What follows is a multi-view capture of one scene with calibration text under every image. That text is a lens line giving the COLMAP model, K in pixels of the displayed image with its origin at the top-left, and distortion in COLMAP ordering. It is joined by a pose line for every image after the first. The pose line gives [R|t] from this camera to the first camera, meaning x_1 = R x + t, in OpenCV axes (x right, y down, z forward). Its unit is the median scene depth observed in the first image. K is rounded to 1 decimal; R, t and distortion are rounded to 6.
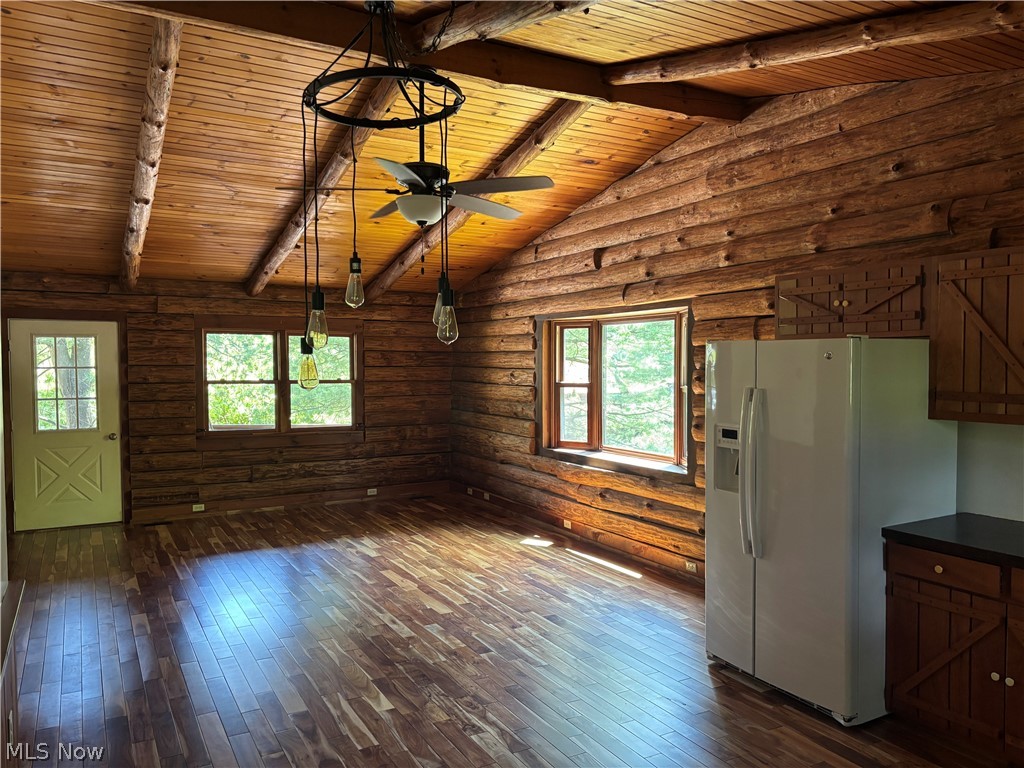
lens RADIAL K [[782.6, 0, 515.8], [0, 782.6, 387.4], [0, 0, 1]] dist [0.065621, -0.073540]
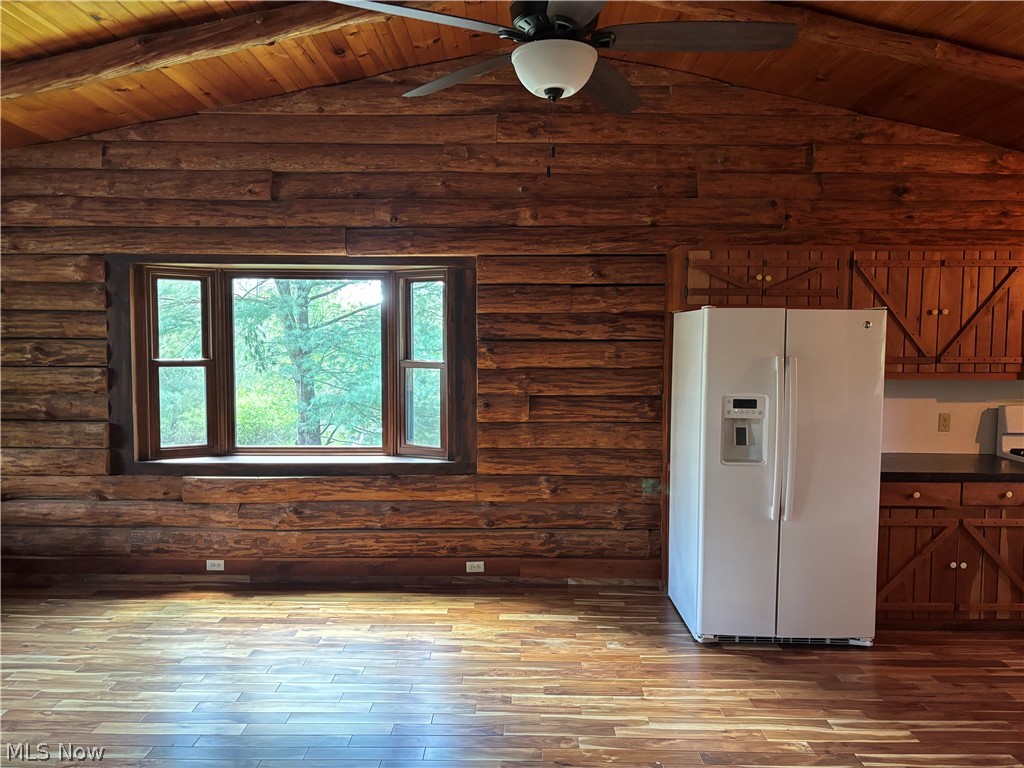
lens RADIAL K [[782.6, 0, 515.8], [0, 782.6, 387.4], [0, 0, 1]] dist [0.065621, -0.073540]
pose [[0.490993, -0.046514, 0.869921, -0.499758], [0.021813, 0.998917, 0.041099, -0.005326], [-0.870891, -0.001204, 0.491475, 0.533773]]
